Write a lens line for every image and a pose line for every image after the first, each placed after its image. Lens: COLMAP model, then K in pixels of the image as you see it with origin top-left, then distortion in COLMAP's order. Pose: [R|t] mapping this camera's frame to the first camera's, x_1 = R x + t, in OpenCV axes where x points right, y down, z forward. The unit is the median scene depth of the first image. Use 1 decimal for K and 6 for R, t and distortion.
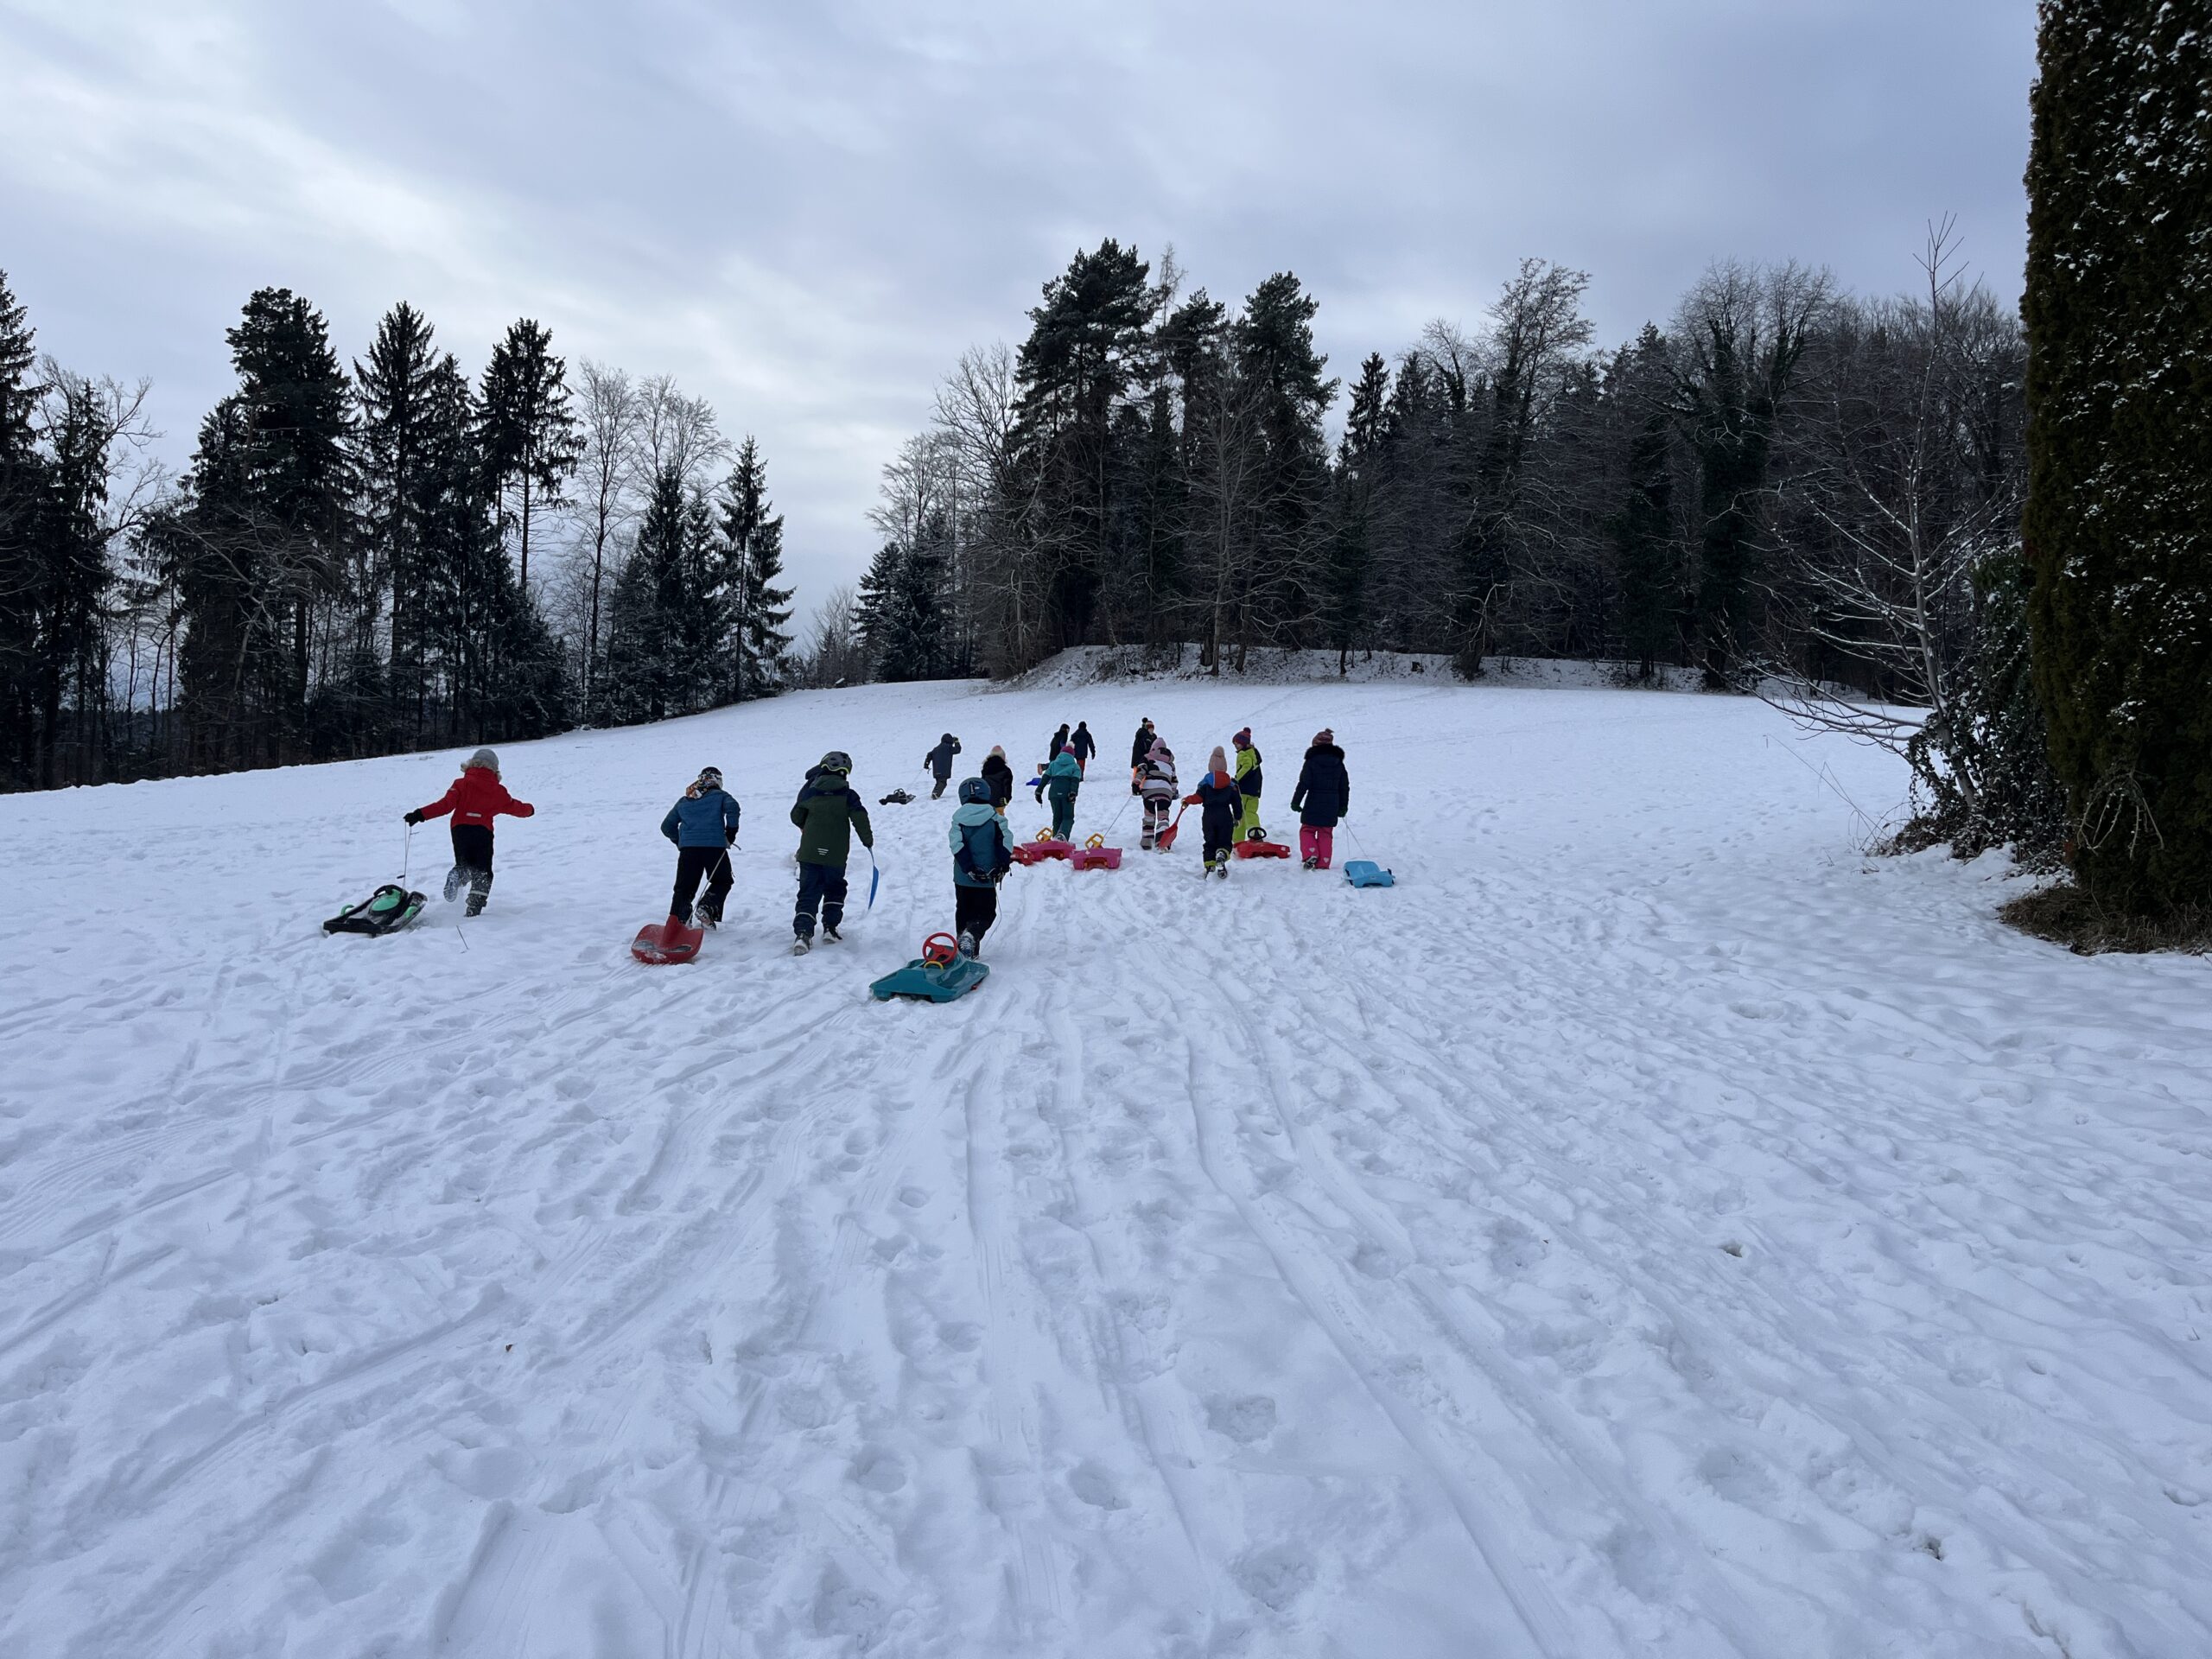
lens RADIAL K [[1652.4, 0, 1100.4], [0, 1652.4, 828.4], [0, 0, 1]] dist [0.007516, -0.012662]
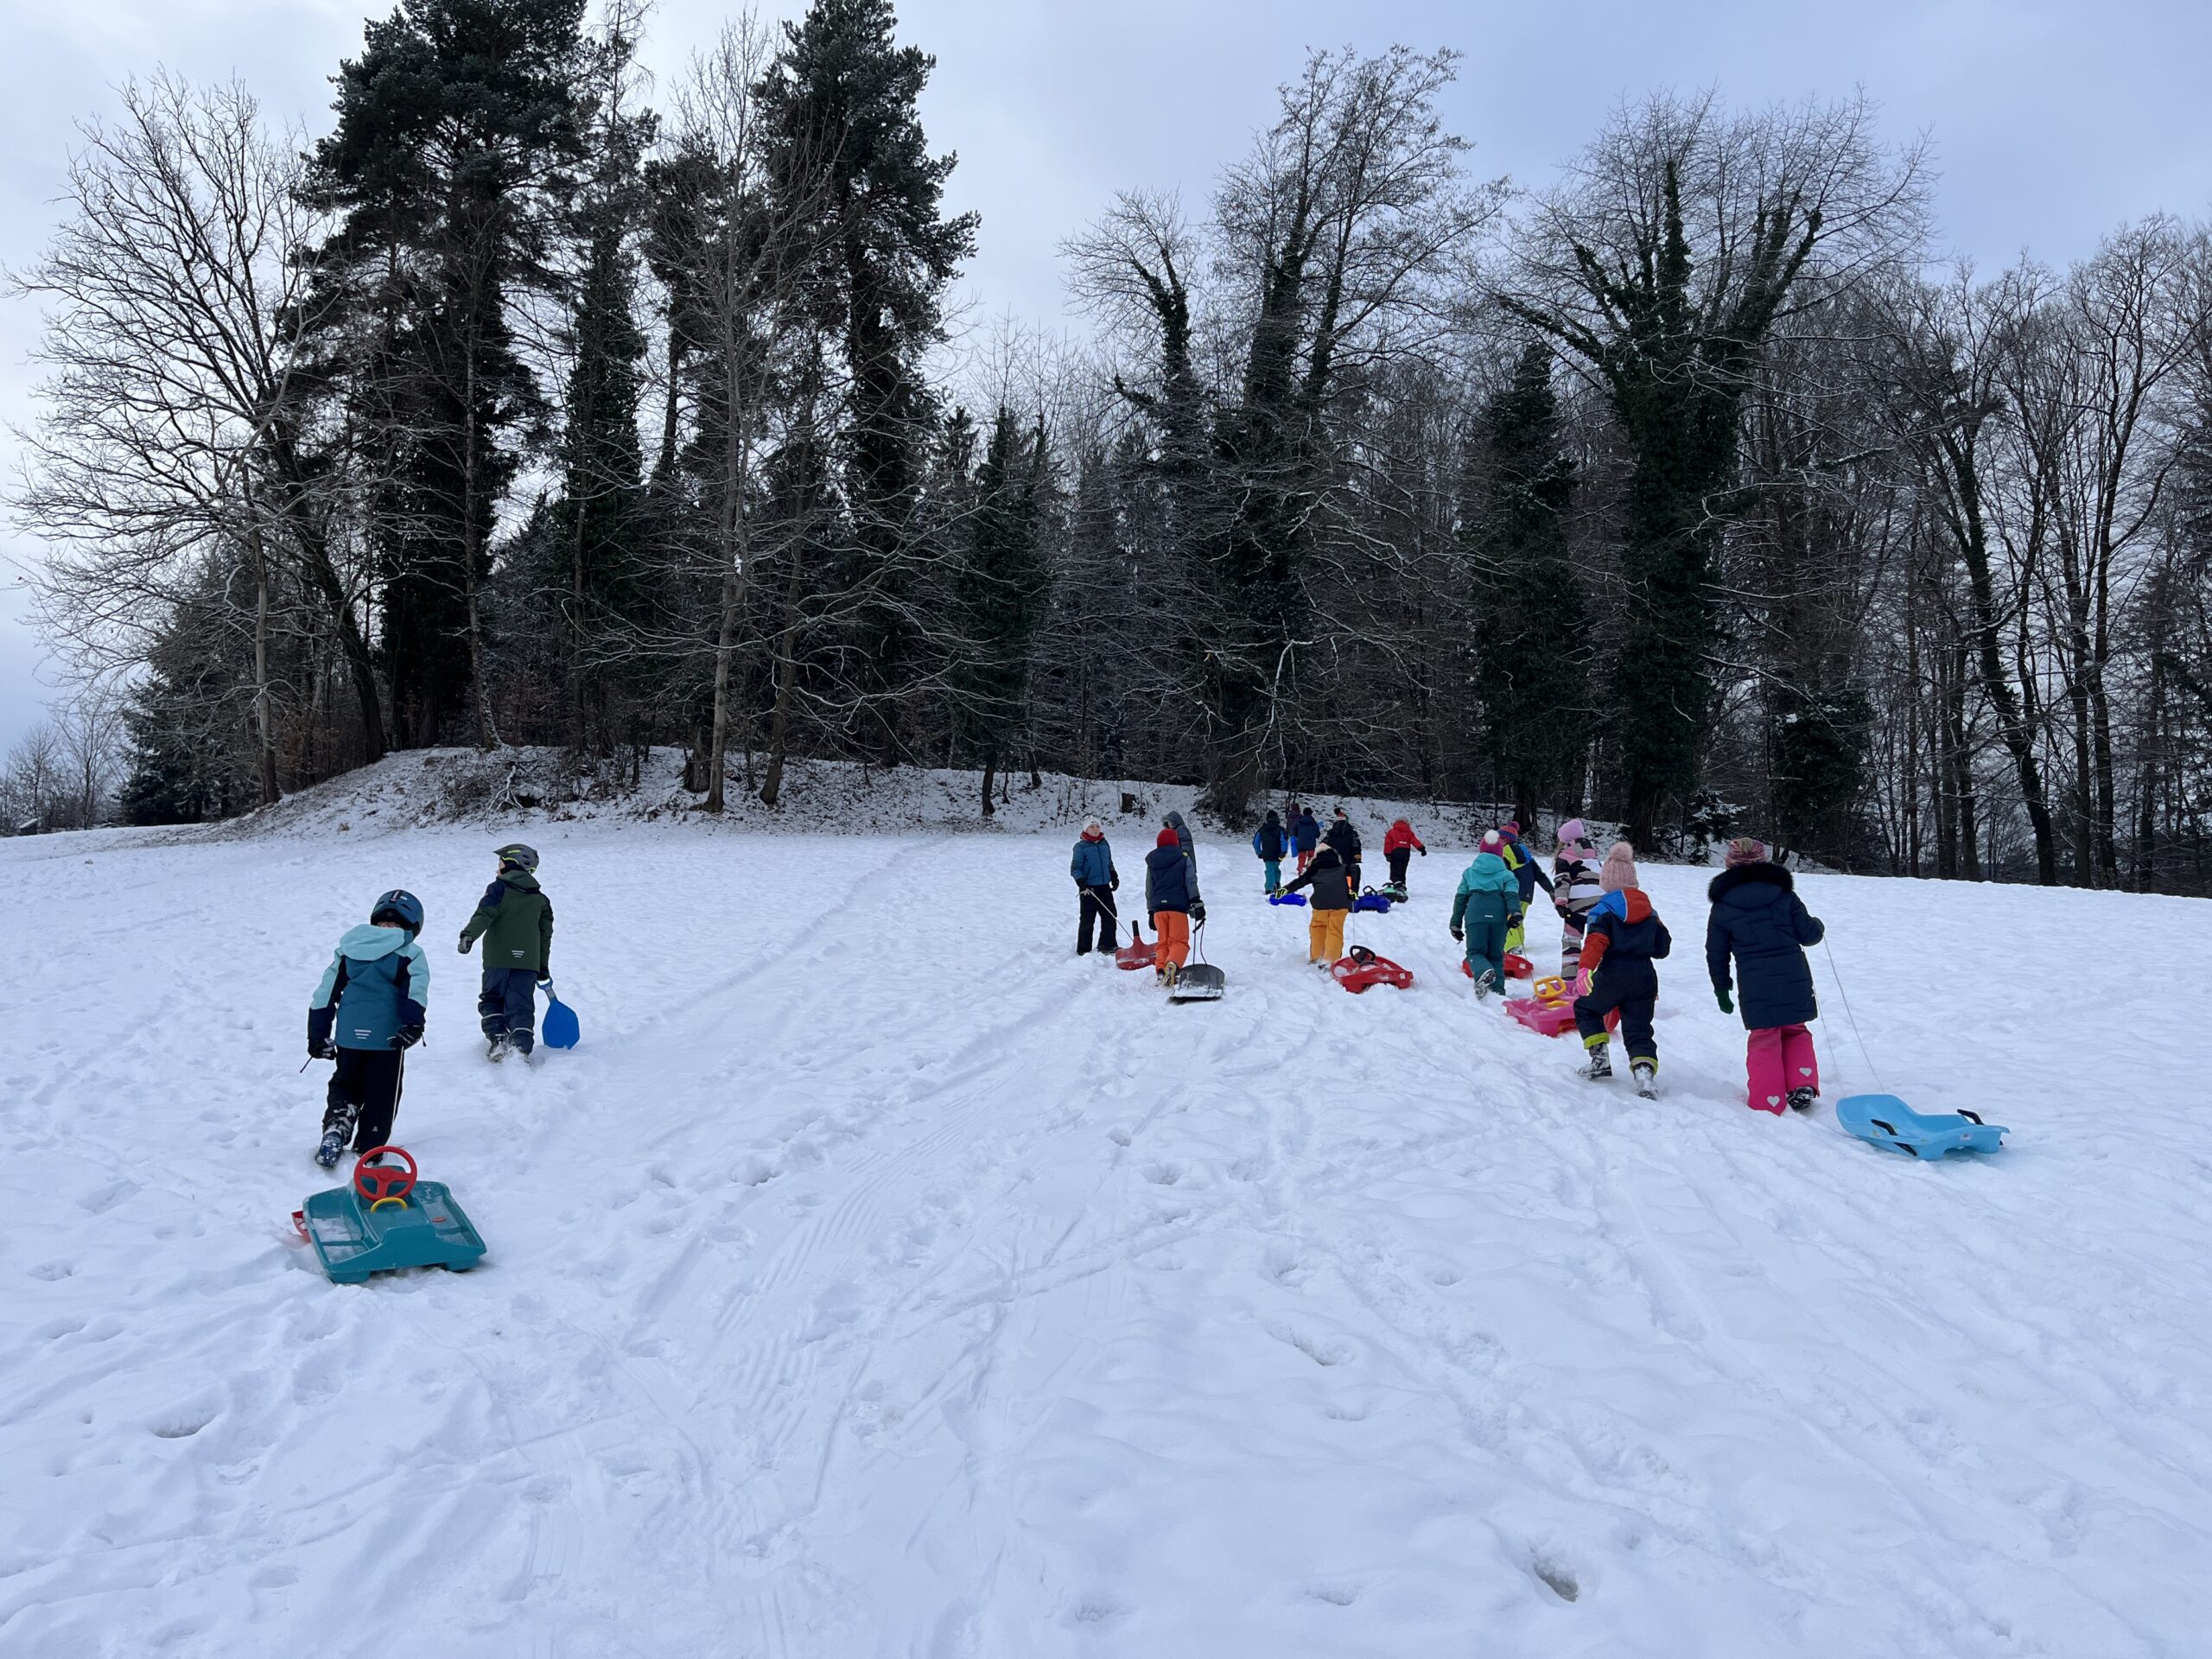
lens RADIAL K [[1652.4, 0, 1120.6], [0, 1652.4, 880.7], [0, 0, 1]] dist [0.007516, -0.012662]
pose [[0.959061, 0.006437, 0.283126, 0.046773], [0.012542, 0.997795, -0.065169, -0.041864], [-0.282922, 0.066052, 0.956866, 0.522613]]
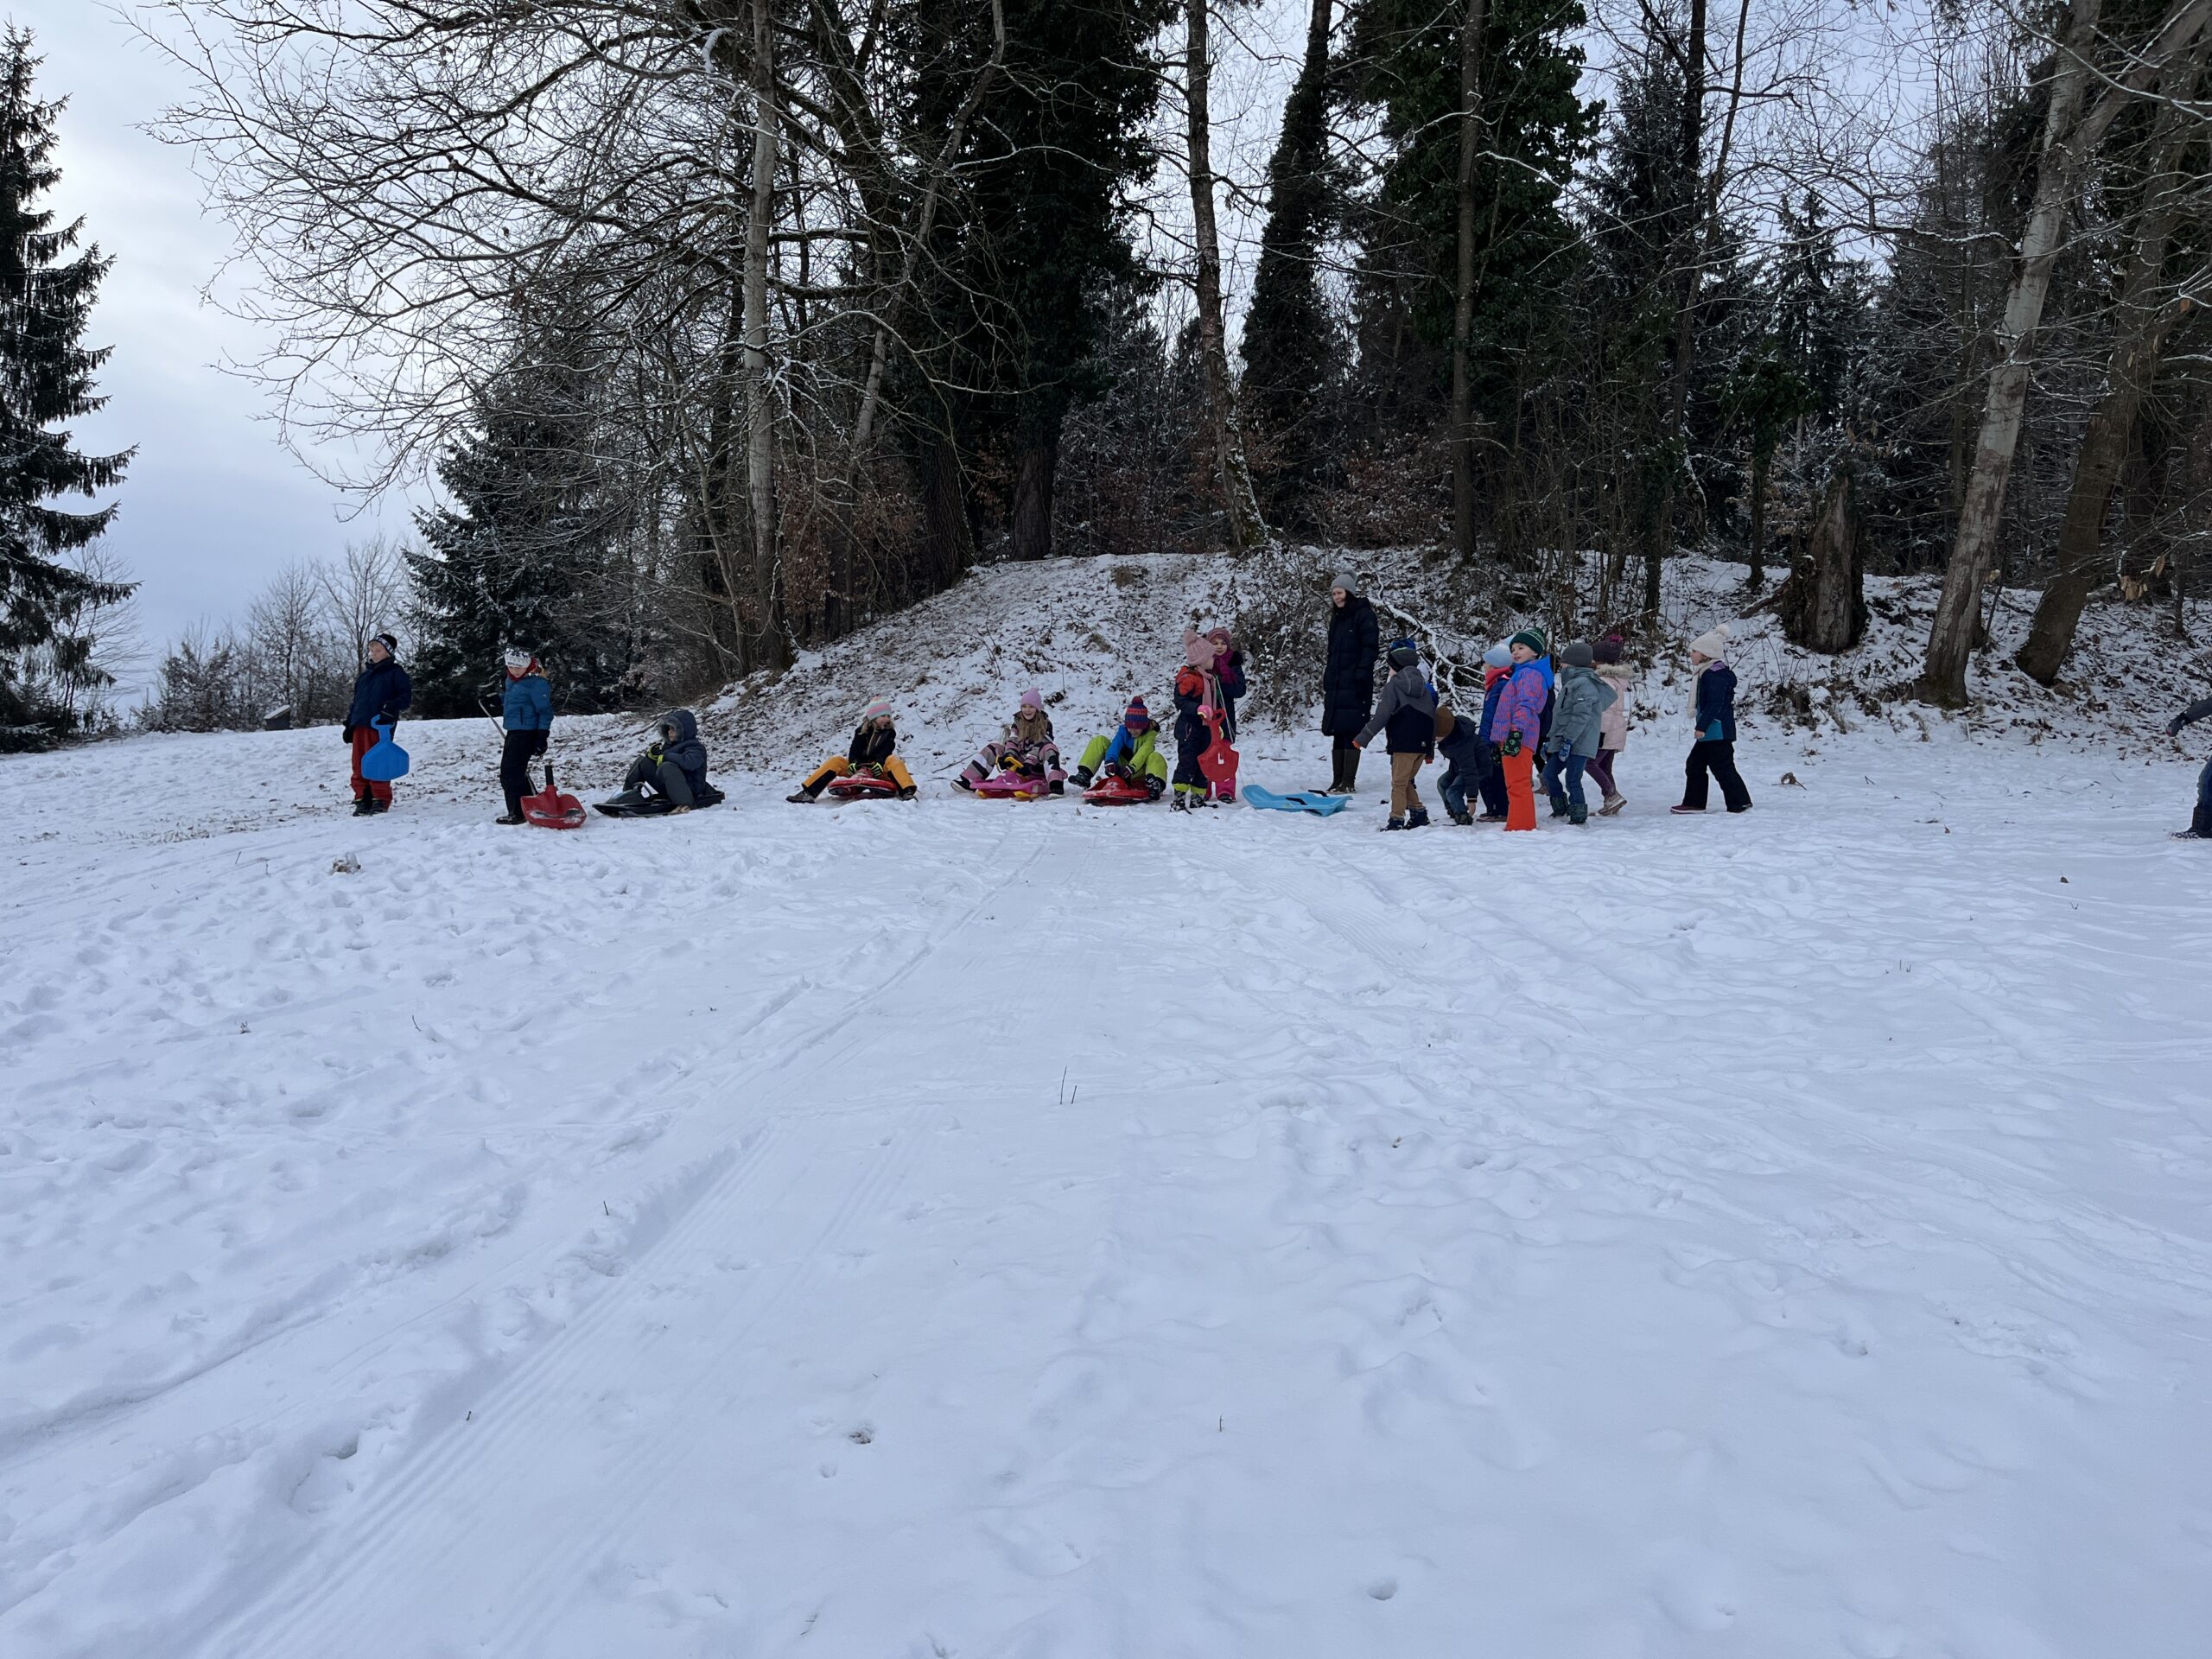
lens RADIAL K [[1652.4, 0, 1099.4], [0, 1652.4, 826.4], [0, 0, 1]] dist [0.007516, -0.012662]
pose [[0.988846, 0.016875, 0.147983, -0.038935], [-0.011698, 0.999291, -0.035783, -0.072135], [-0.148482, 0.033653, 0.988342, 0.832843]]
